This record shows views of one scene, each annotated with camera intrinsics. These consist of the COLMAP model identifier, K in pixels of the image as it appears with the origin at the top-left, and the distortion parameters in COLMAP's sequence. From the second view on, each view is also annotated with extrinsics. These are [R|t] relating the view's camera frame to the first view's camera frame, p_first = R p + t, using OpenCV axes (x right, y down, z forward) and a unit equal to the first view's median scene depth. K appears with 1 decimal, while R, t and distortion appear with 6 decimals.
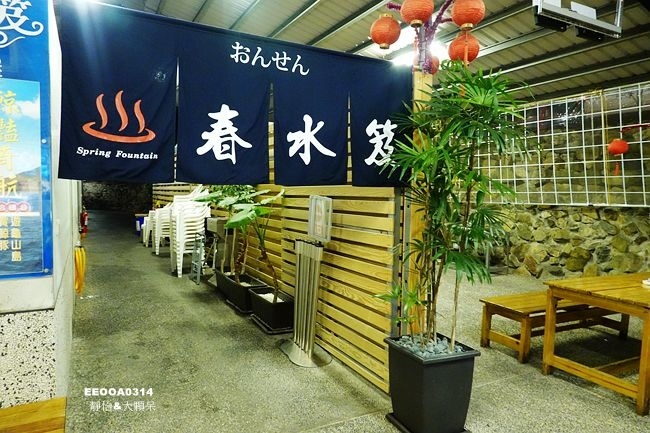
lens RADIAL K [[455.2, 0, 324.2], [0, 455.2, 219.4], [0, 0, 1]] dist [-0.029273, 0.009821]
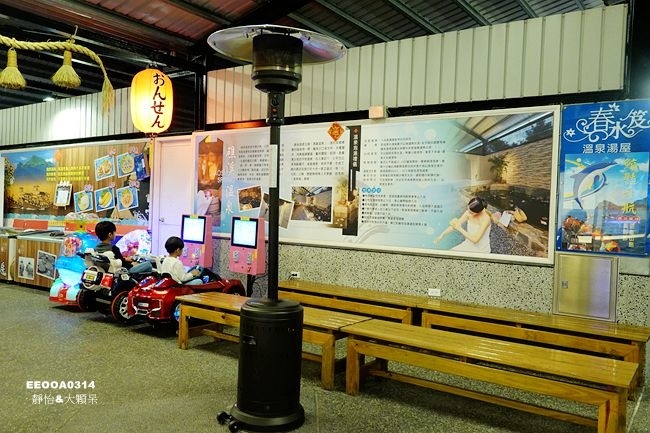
lens RADIAL K [[549.2, 0, 324.7], [0, 549.2, 218.2], [0, 0, 1]] dist [-0.008024, -0.006211]
pose [[0.459807, 0.014473, -0.887901, 0.790795], [-0.084505, 0.996043, -0.027526, 0.150187], [0.883989, 0.087688, 0.459211, -1.247525]]
